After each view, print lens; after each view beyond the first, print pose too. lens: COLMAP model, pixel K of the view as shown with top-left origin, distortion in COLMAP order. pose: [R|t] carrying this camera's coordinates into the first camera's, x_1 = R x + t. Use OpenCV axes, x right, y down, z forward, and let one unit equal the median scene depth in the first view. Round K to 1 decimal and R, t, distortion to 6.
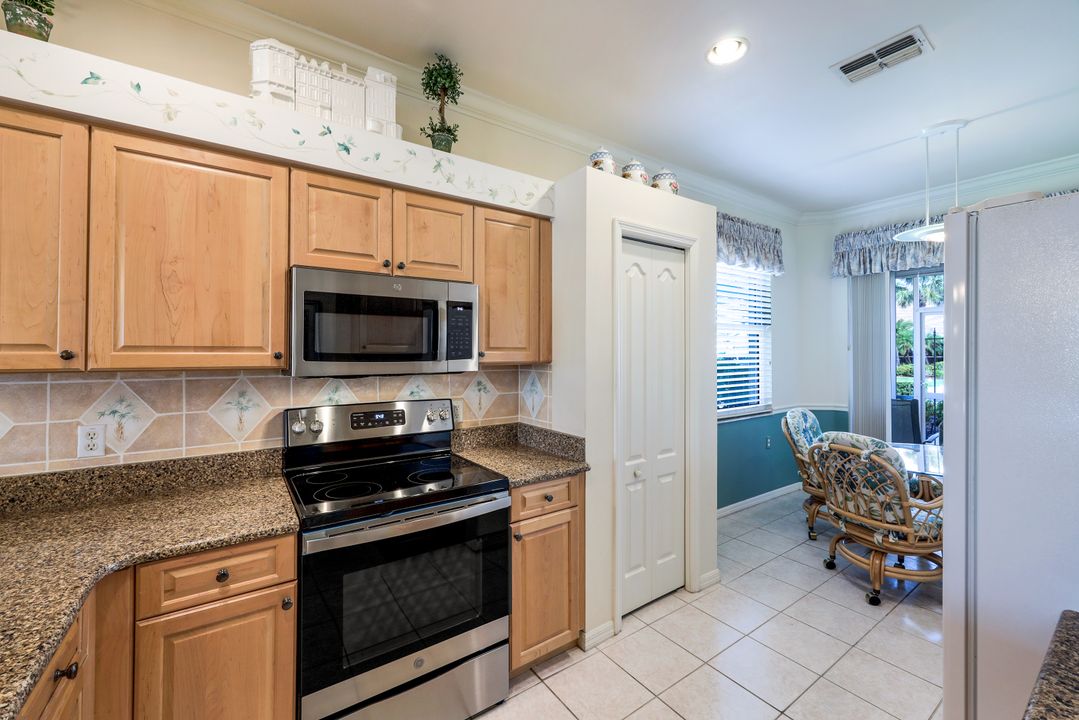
lens RADIAL K [[435.3, 0, 538.1], [0, 435.3, 347.9], [0, 0, 1]] dist [0.000545, -0.000017]
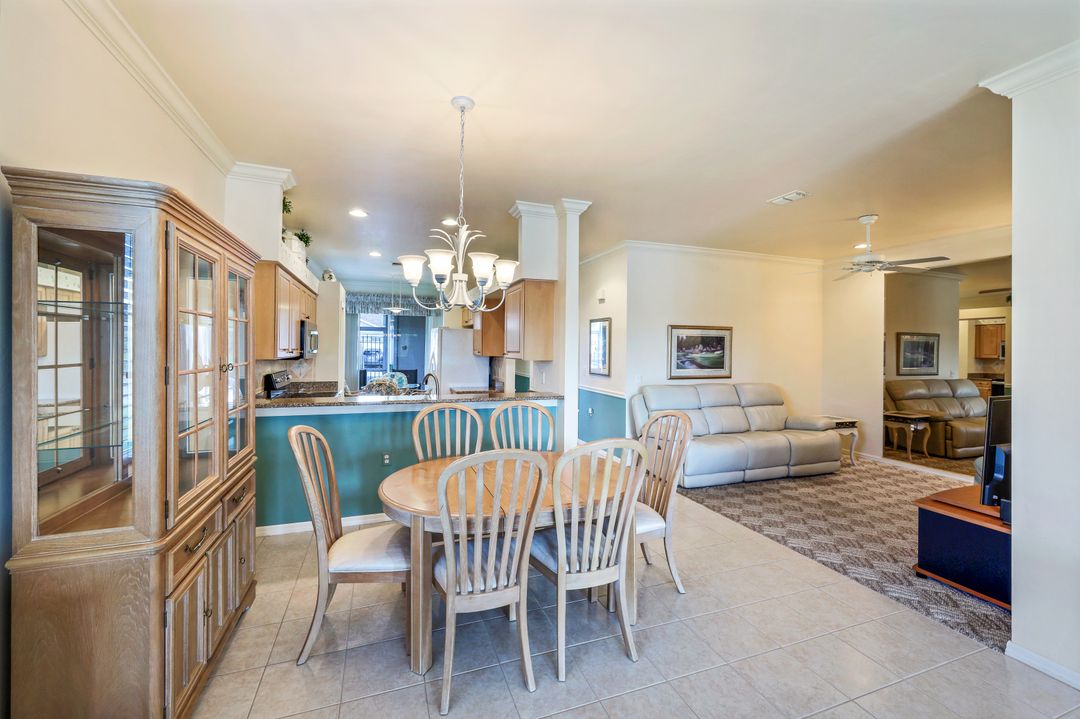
lens RADIAL K [[433.0, 0, 537.5], [0, 433.0, 353.2], [0, 0, 1]] dist [-0.000045, 0.000108]
pose [[0.256836, -0.006155, 0.966436, -1.829610], [-0.022045, 0.999682, 0.012225, -0.026201], [-0.966204, -0.024445, 0.256618, -0.762592]]
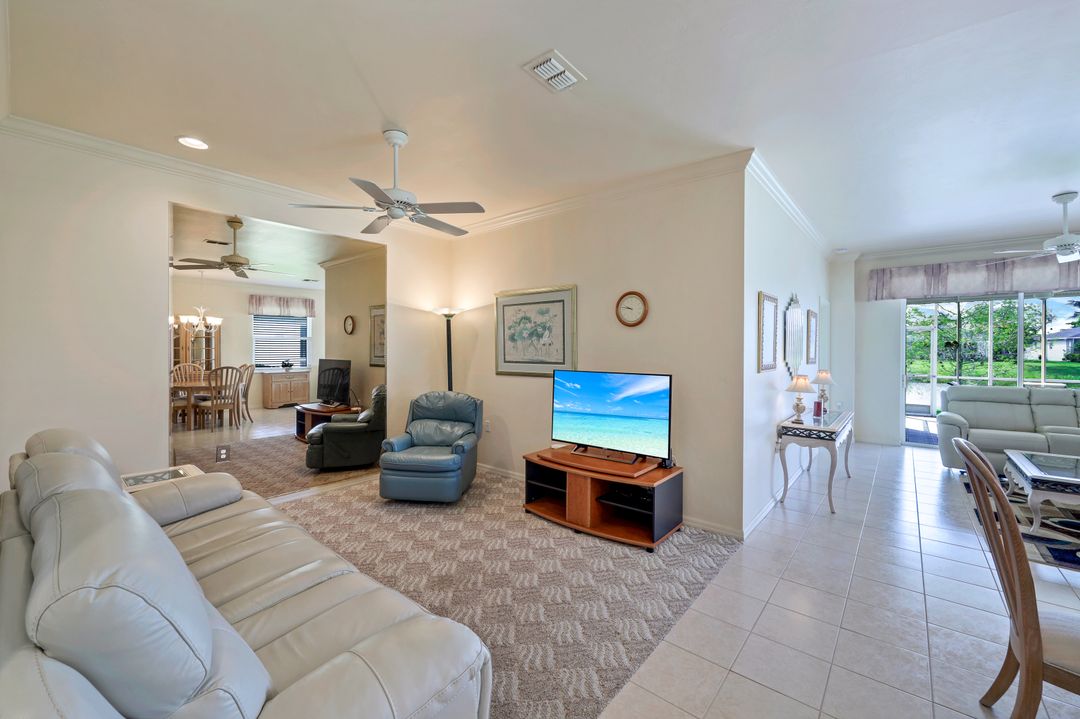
lens RADIAL K [[441.1, 0, 537.9], [0, 441.1, 353.1], [0, 0, 1]] dist [-0.000425, 0.000043]
pose [[-0.964050, 0.001067, -0.265720, 0.113157], [0.000381, 0.999996, 0.002636, -0.004212], [0.265722, 0.002440, -0.964047, -0.363795]]
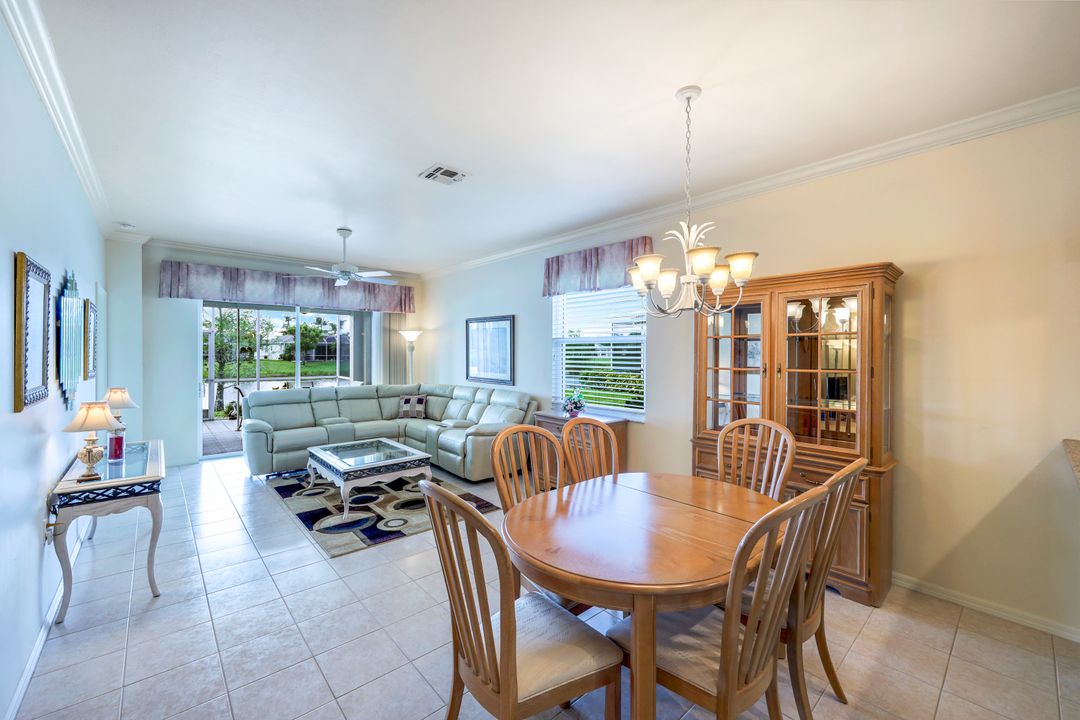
lens RADIAL K [[433.0, 0, 537.5], [0, 433.0, 353.7], [0, 0, 1]] dist [-0.000045, 0.000108]
pose [[0.116717, 0.004317, -0.993156, -0.134808], [0.004053, 0.999980, 0.004823, -0.031474], [0.993157, -0.004588, 0.116697, -0.766102]]
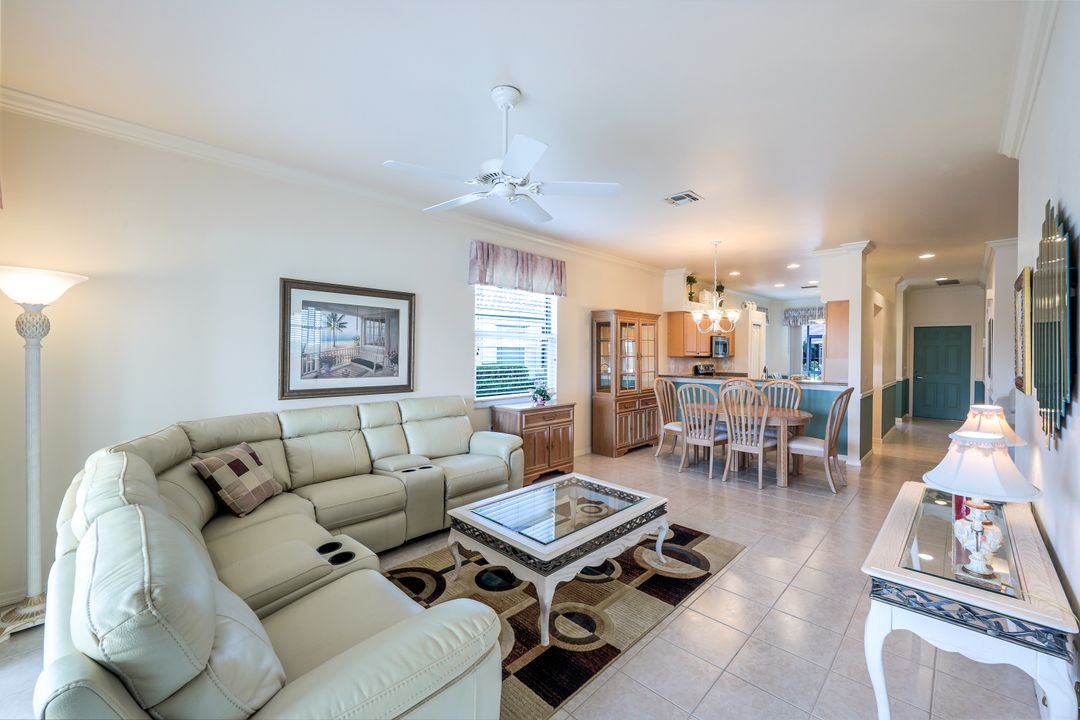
lens RADIAL K [[433.0, 0, 537.5], [0, 433.0, 353.7], [0, 0, 1]] dist [-0.000045, 0.000108]
pose [[0.983136, 0.004041, 0.182831, -2.231005], [-0.006623, 0.999887, 0.013515, -0.022043], [-0.182756, -0.014498, 0.983051, -2.312358]]
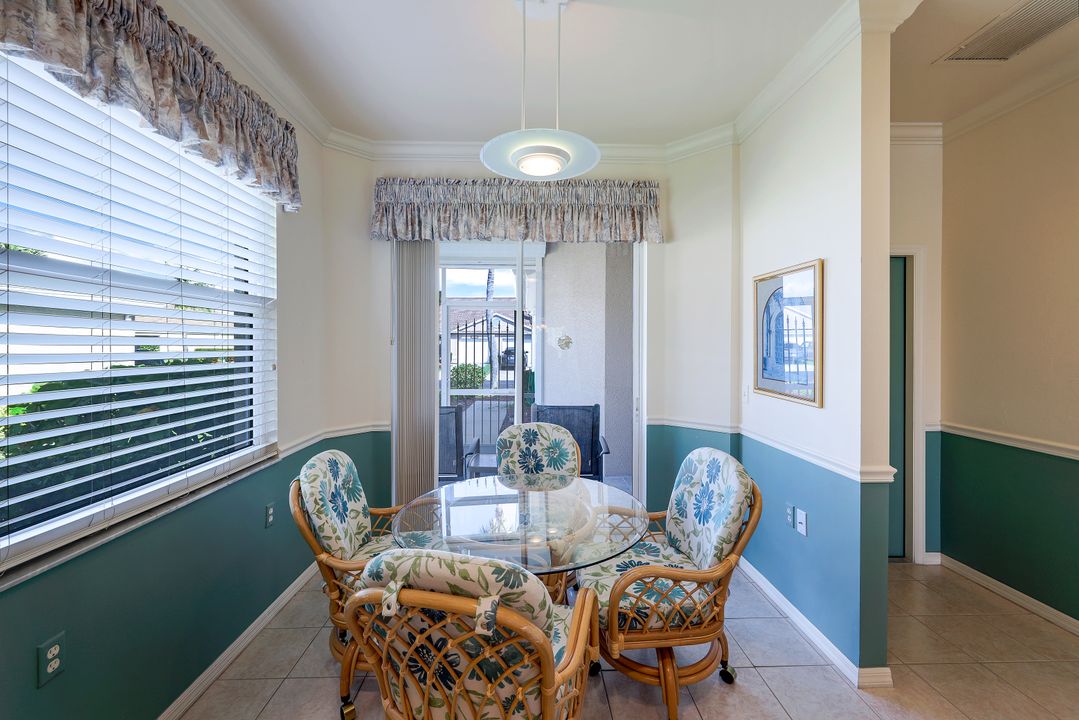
lens RADIAL K [[435.3, 0, 538.1], [0, 435.3, 347.9], [0, 0, 1]] dist [0.000545, -0.000017]
pose [[0.546249, -0.001576, 0.837621, 0.426438], [-0.009828, 0.999917, 0.008291, 0.004499], [-0.837565, -0.012762, 0.546188, 0.707415]]
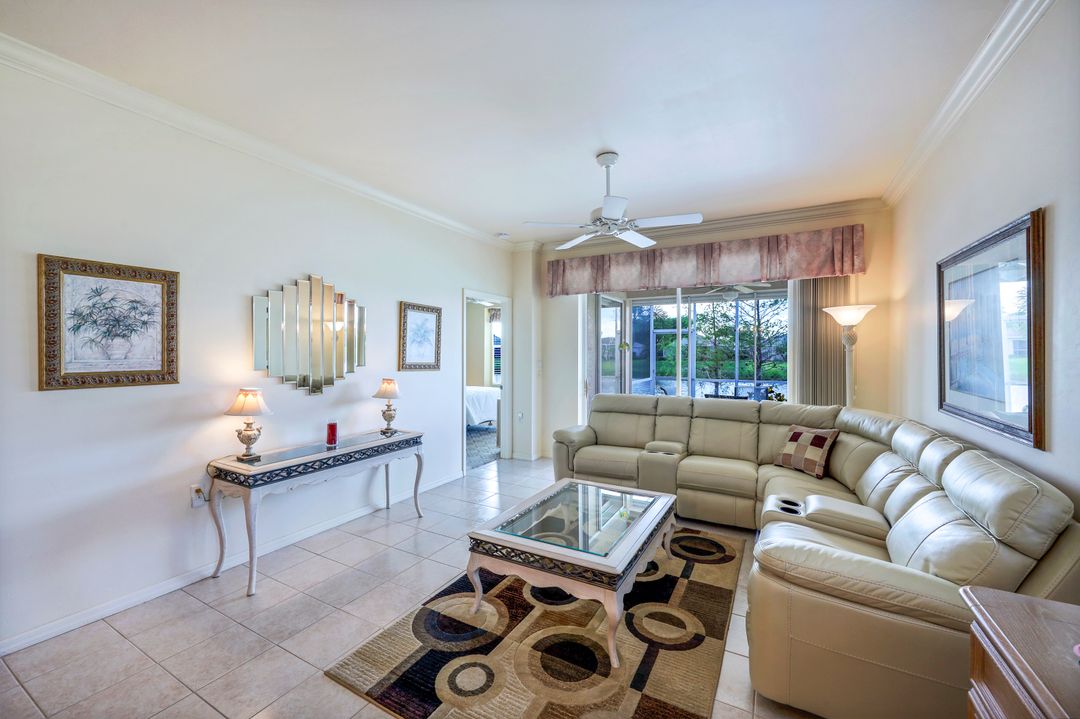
lens RADIAL K [[433.0, 0, 537.5], [0, 433.0, 353.2], [0, 0, 1]] dist [-0.000045, 0.000108]
pose [[-0.899587, 0.000771, -0.436740, -1.414745], [0.003823, 0.999974, -0.006110, -0.000884], [0.436724, -0.007166, -0.899567, -0.363932]]
